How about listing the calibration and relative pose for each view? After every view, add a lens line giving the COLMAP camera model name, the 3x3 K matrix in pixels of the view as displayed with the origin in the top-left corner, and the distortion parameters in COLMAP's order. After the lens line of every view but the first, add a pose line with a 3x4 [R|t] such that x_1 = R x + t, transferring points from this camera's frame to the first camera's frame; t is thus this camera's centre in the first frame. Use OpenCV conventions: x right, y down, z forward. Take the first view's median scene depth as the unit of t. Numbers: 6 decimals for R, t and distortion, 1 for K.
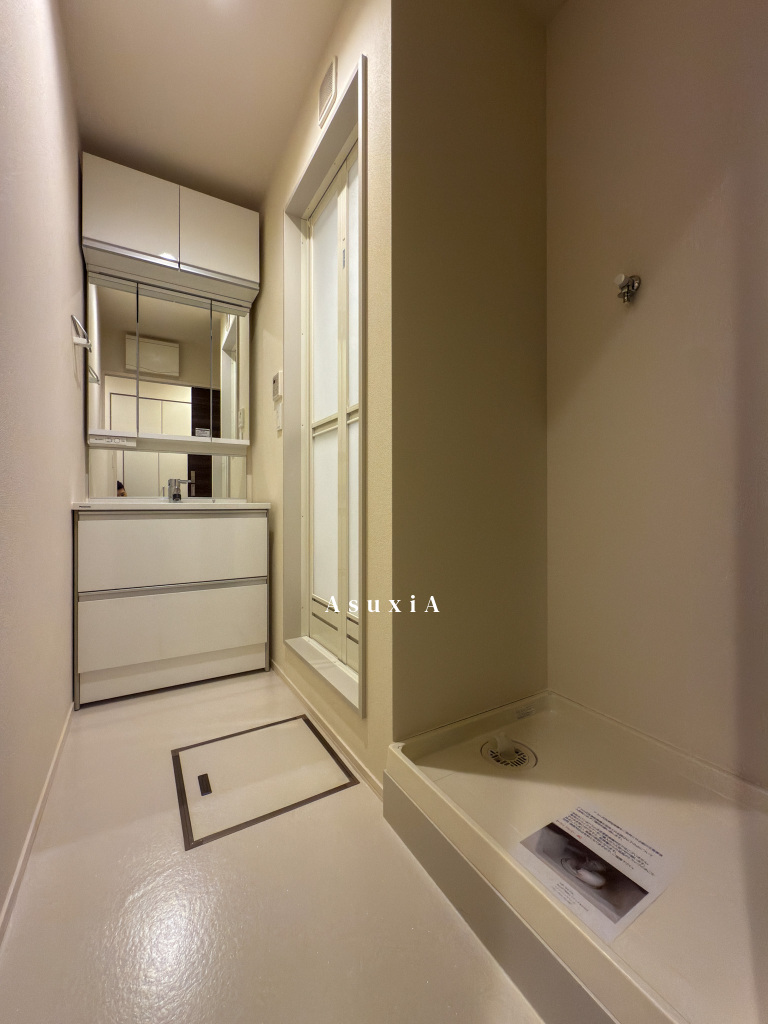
lens RADIAL K [[407.8, 0, 384.5], [0, 407.8, 502.9], [0, 0, 1]] dist [0.000843, -0.001350]
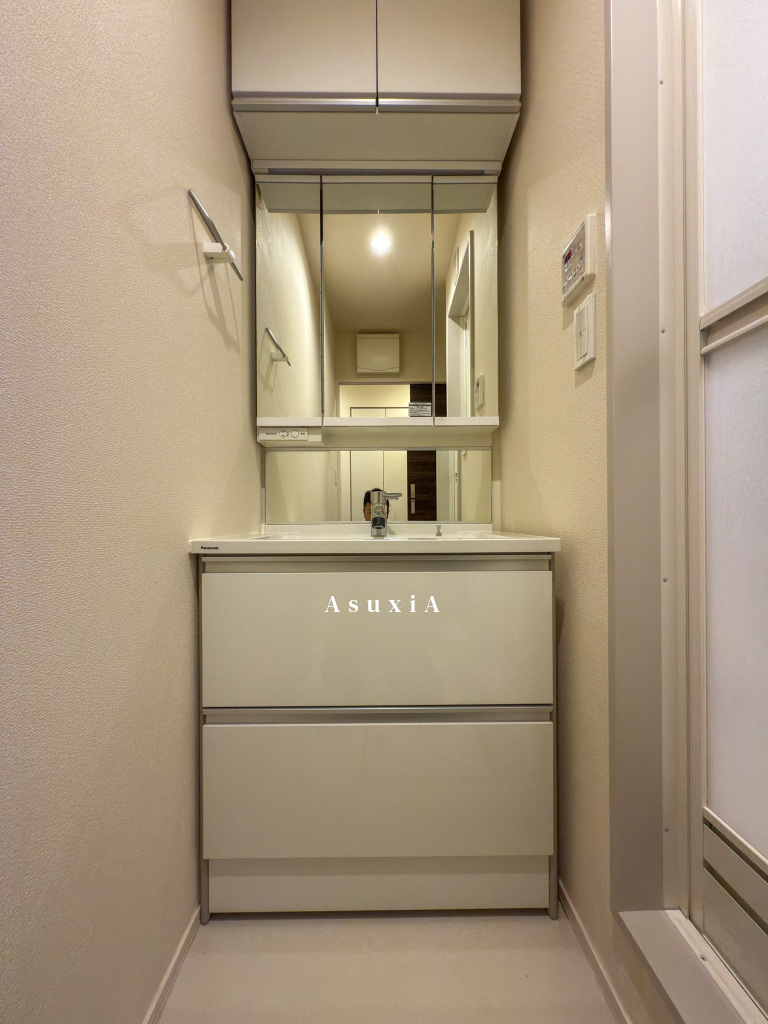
lens RADIAL K [[407.8, 0, 384.0], [0, 407.8, 514.1], [0, 0, 1]] dist [0.000843, -0.001350]
pose [[0.862512, -0.008032, -0.505973, -0.215091], [0.004948, 0.999960, -0.007438, -0.022783], [0.506013, 0.003912, 0.862517, 0.516391]]
